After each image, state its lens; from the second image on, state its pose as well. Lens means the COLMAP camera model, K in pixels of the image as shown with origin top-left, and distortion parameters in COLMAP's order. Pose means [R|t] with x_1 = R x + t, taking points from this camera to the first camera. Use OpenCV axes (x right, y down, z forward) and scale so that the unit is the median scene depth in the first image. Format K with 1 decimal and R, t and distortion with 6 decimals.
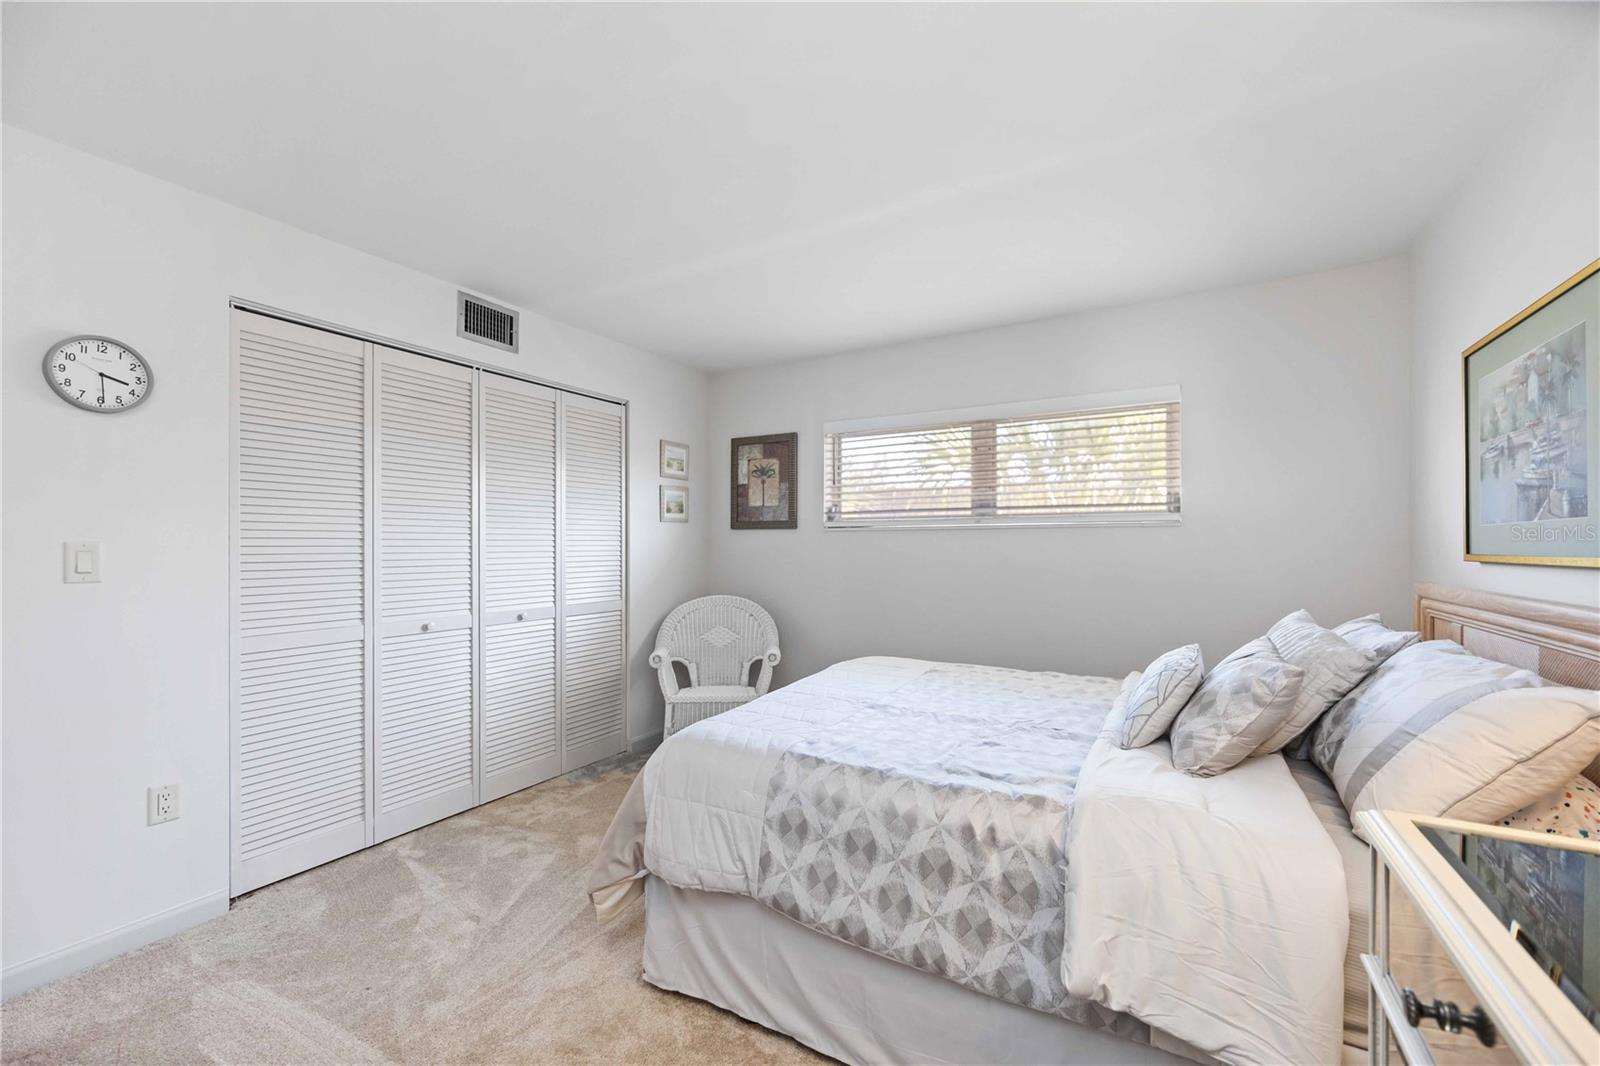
lens RADIAL K [[642.9, 0, 801.9], [0, 642.9, 548.9], [0, 0, 1]] dist [-0.004502, -0.000825]
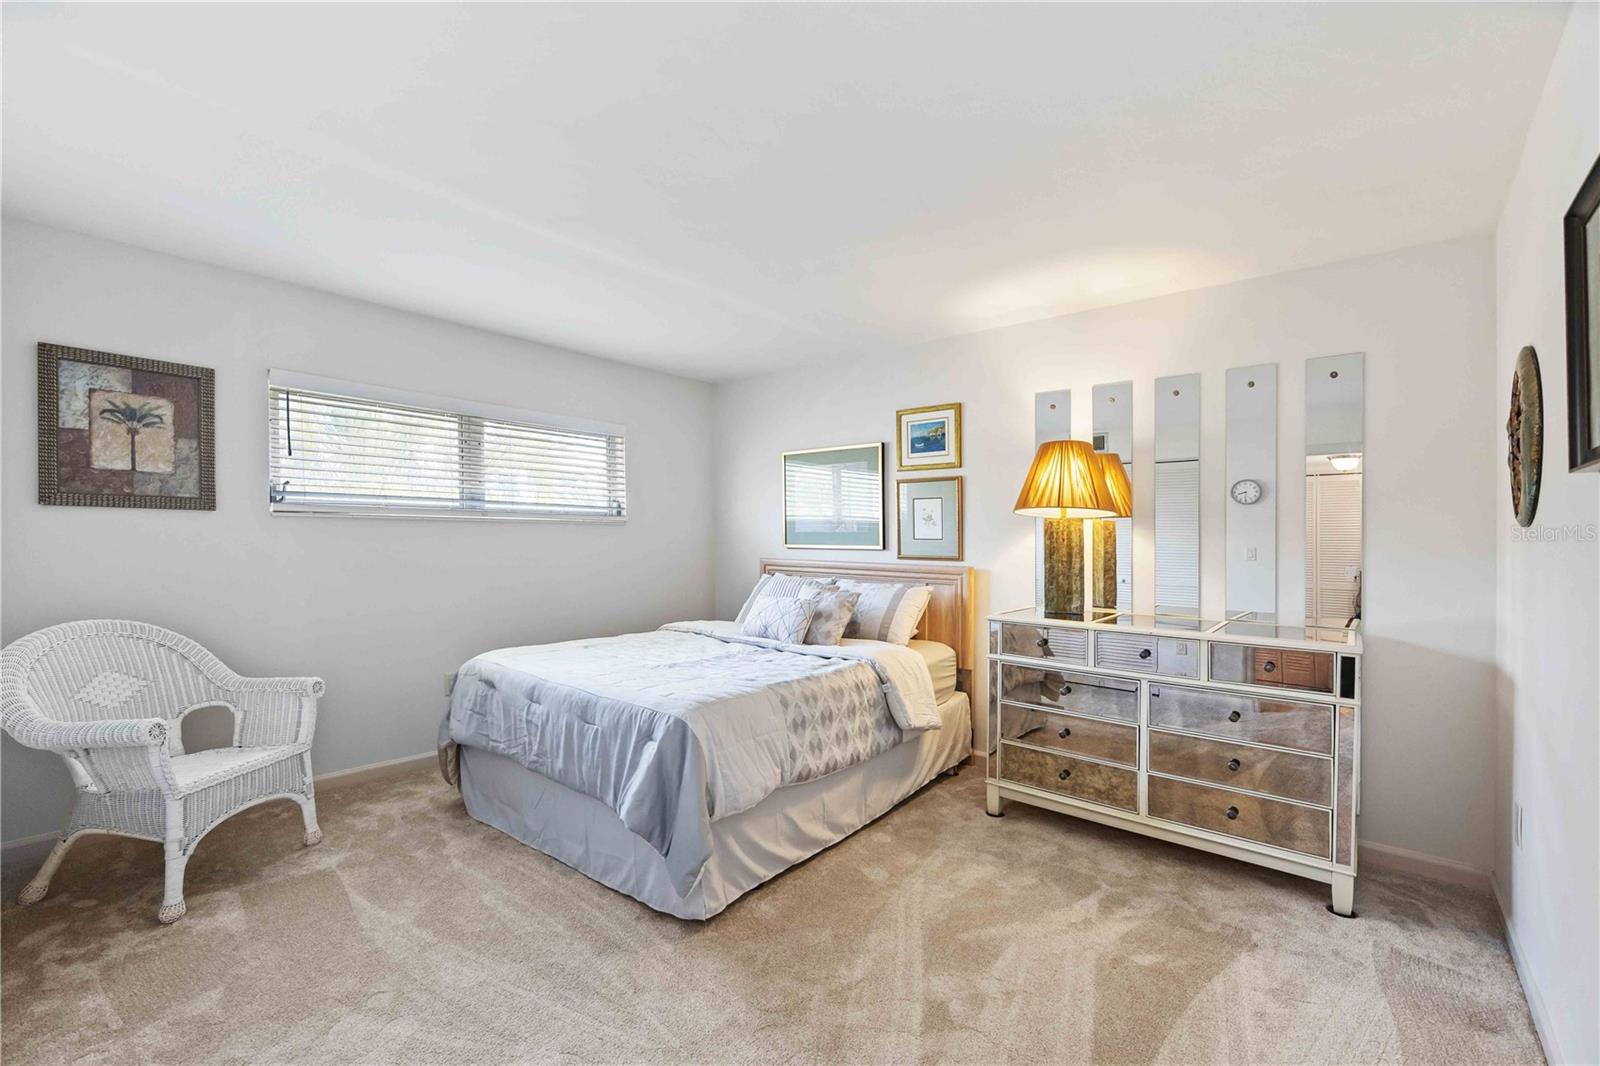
lens RADIAL K [[642.9, 0, 804.4], [0, 642.9, 535.6], [0, 0, 1]] dist [-0.004502, -0.000825]
pose [[0.189164, 0.008617, 0.981908, -0.565654], [-0.004218, 0.999959, -0.007963, -0.001892], [-0.981936, -0.002636, 0.189193, 0.259365]]
